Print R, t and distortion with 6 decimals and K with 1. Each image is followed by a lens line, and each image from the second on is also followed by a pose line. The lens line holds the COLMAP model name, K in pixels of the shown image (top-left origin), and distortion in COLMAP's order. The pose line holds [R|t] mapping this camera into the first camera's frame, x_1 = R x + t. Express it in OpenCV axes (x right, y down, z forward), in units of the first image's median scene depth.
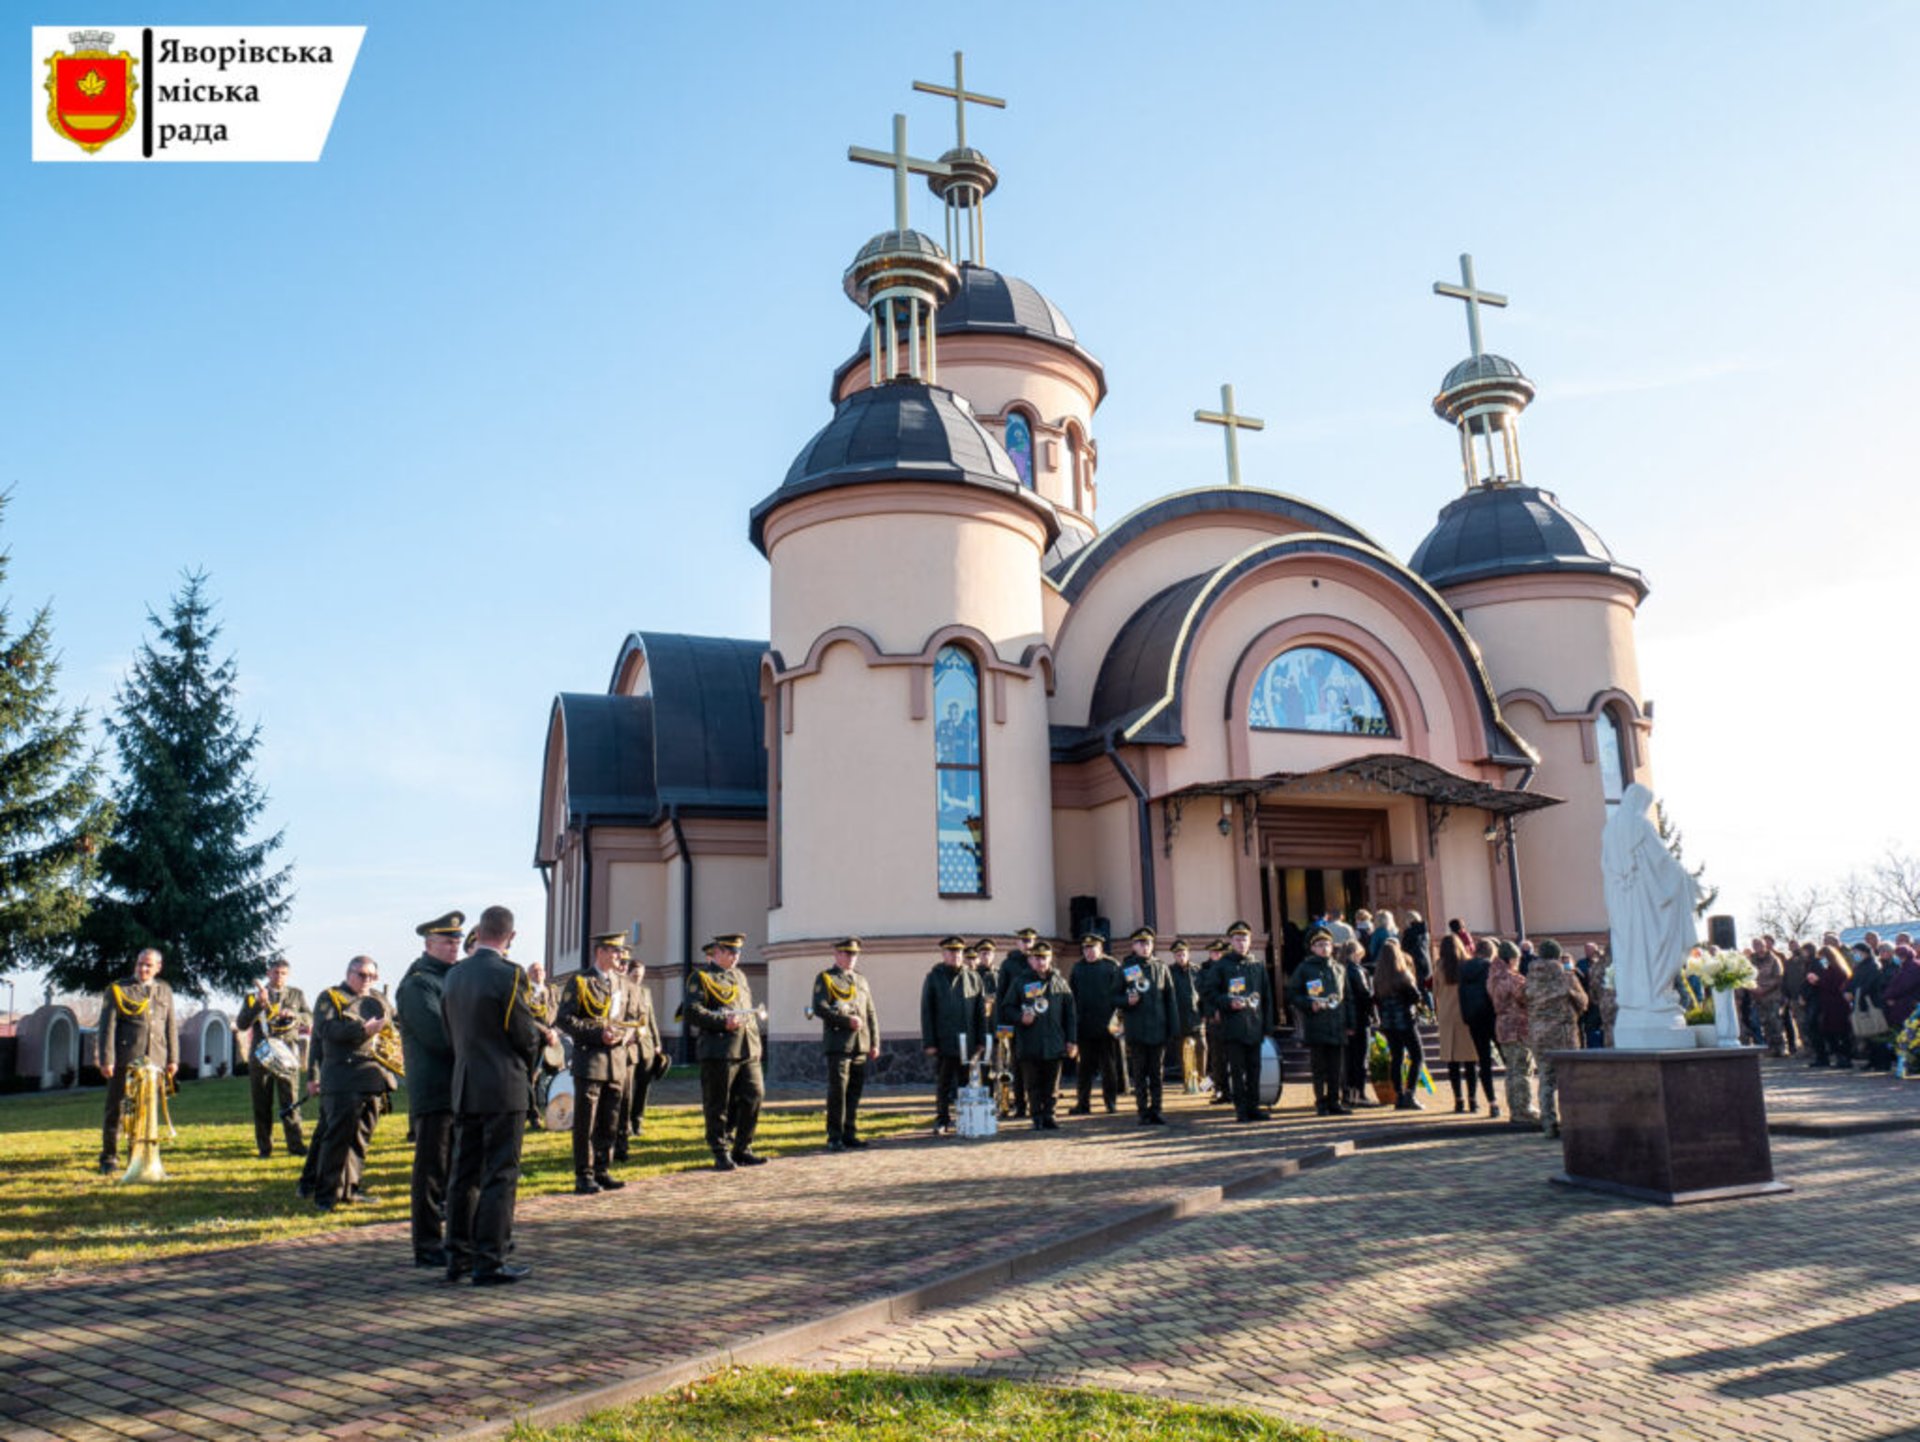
lens RADIAL K [[1375.1, 0, 959.8], [0, 1375.1, 714.1], [0, 0, 1]] dist [-0.076544, 0.028490]
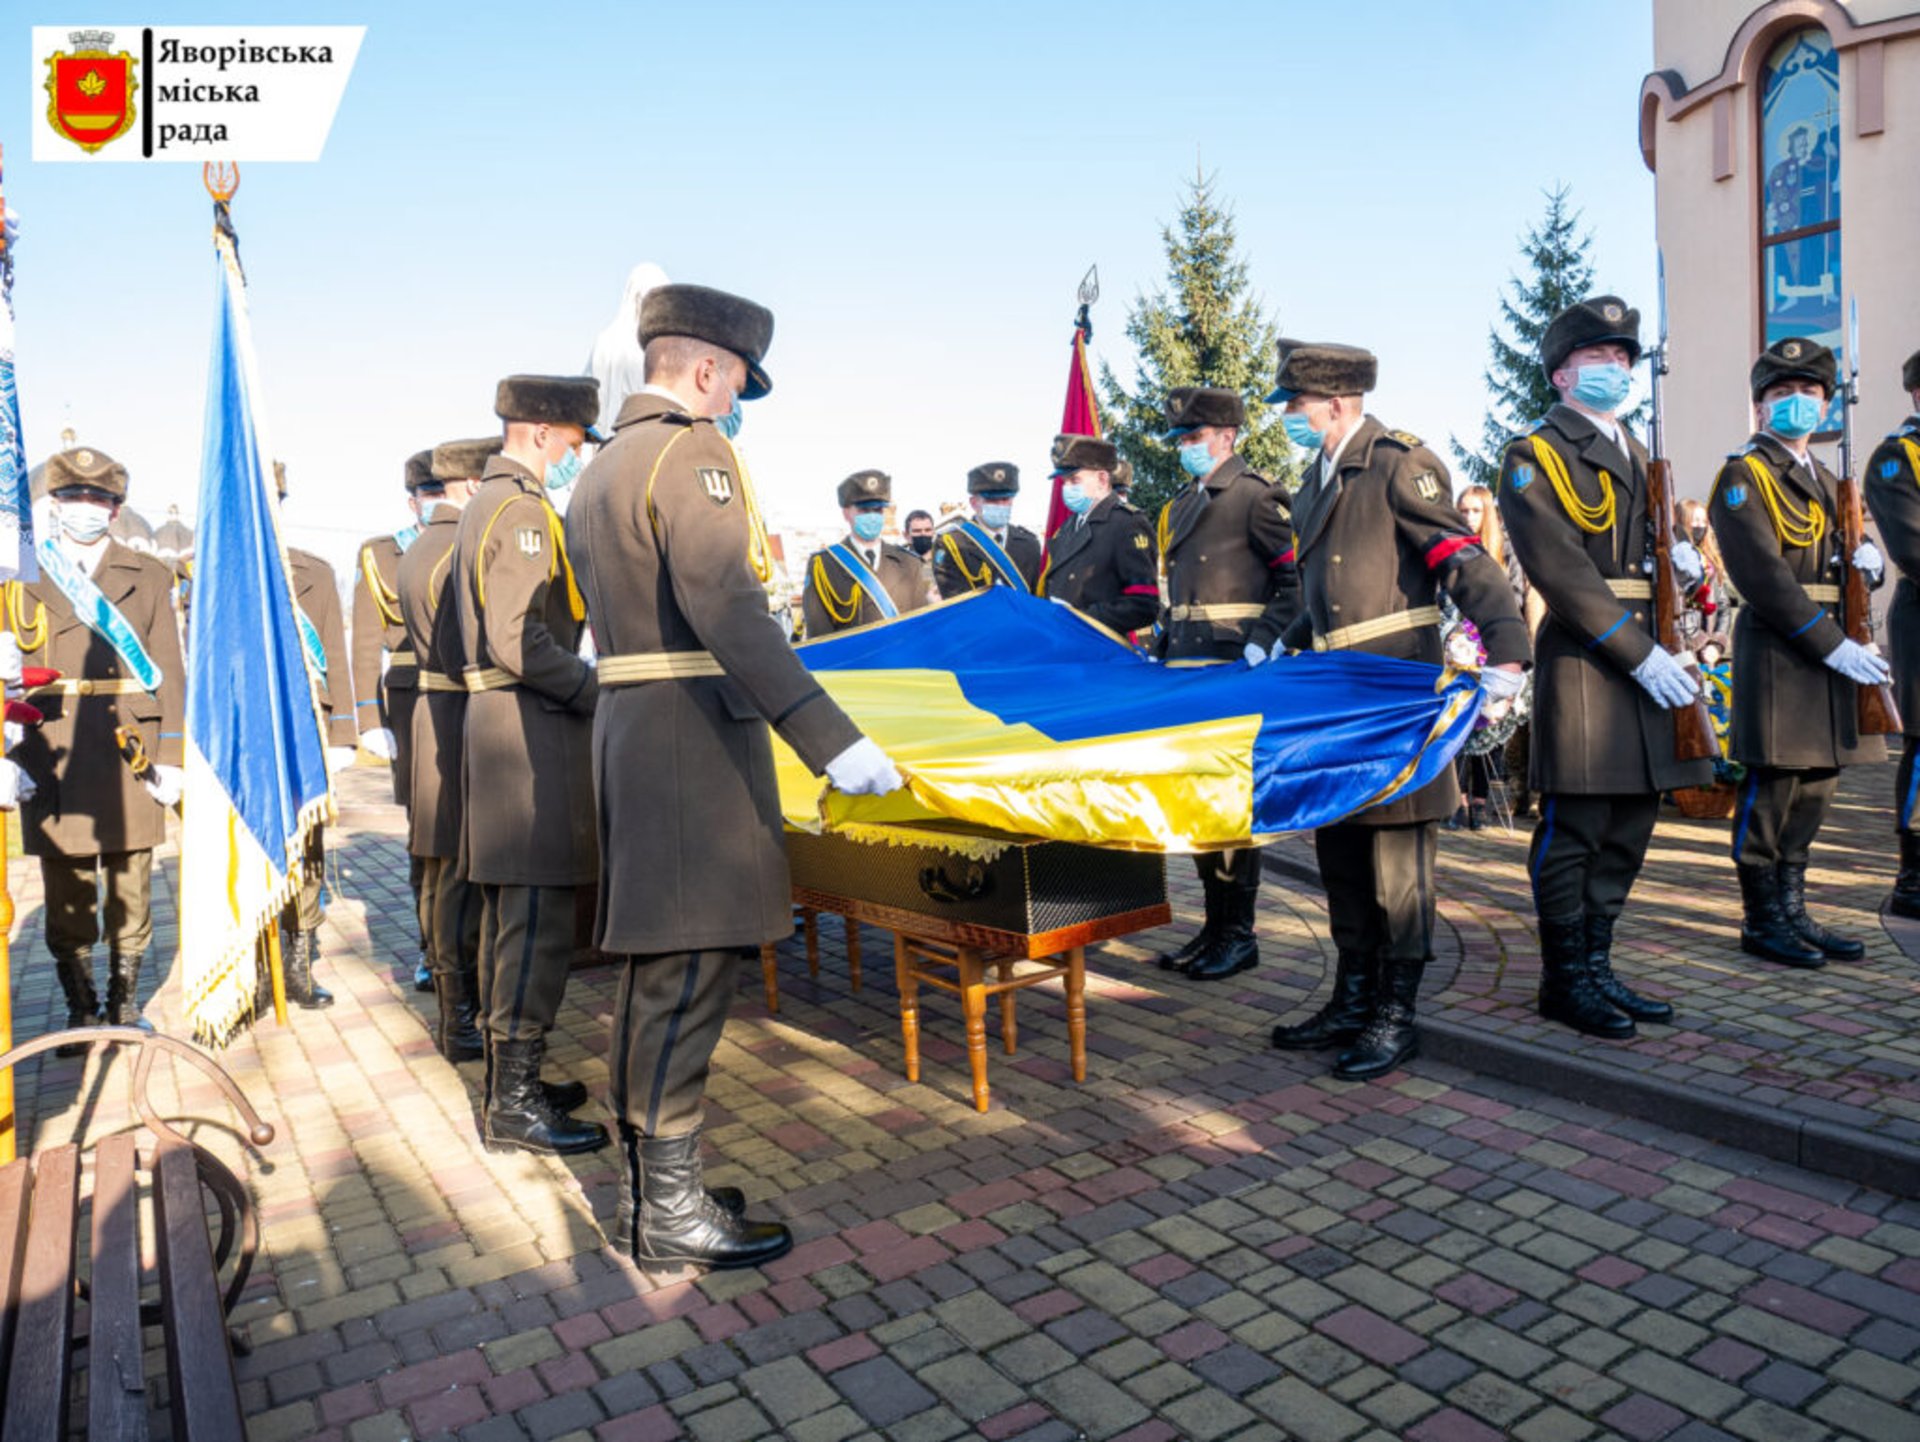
lens RADIAL K [[1375.1, 0, 949.4], [0, 1375.1, 725.4], [0, 0, 1]] dist [-0.076544, 0.028490]
pose [[0.173879, 0.073427, -0.982026, 0.471691], [0.227648, 0.967208, 0.112627, 0.085869], [0.958093, -0.243140, 0.151462, 0.419647]]
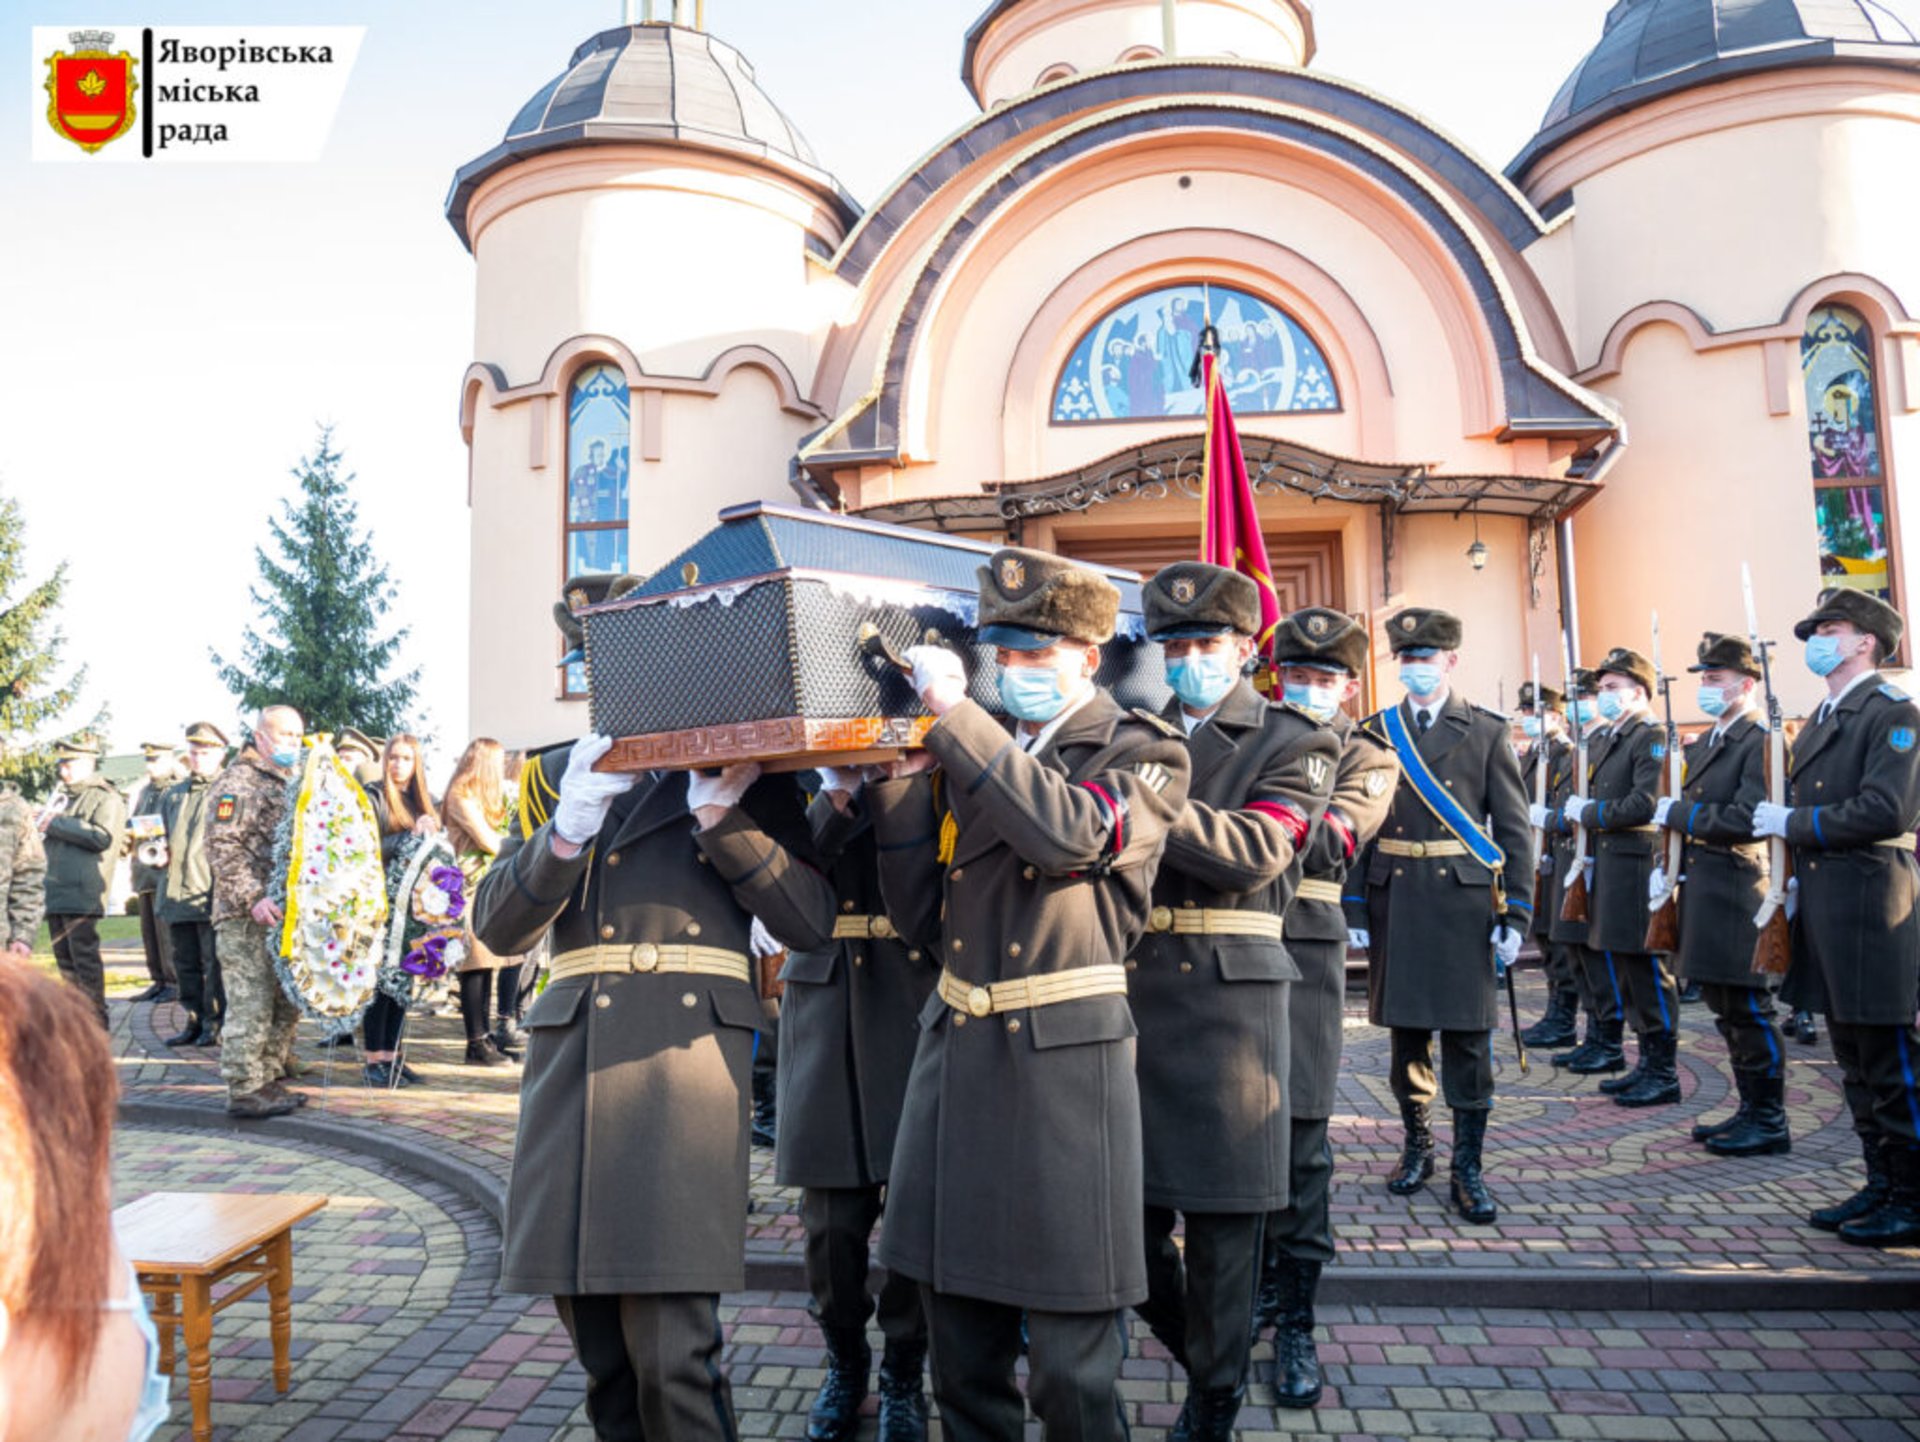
lens RADIAL K [[1375.1, 0, 956.5], [0, 1375.1, 723.4], [0, 0, 1]] dist [-0.076544, 0.028490]
pose [[0.877711, -0.030915, -0.478192, 0.457267], [0.099091, 0.988057, 0.118001, 0.066593], [0.468833, -0.150955, 0.870292, 0.369607]]
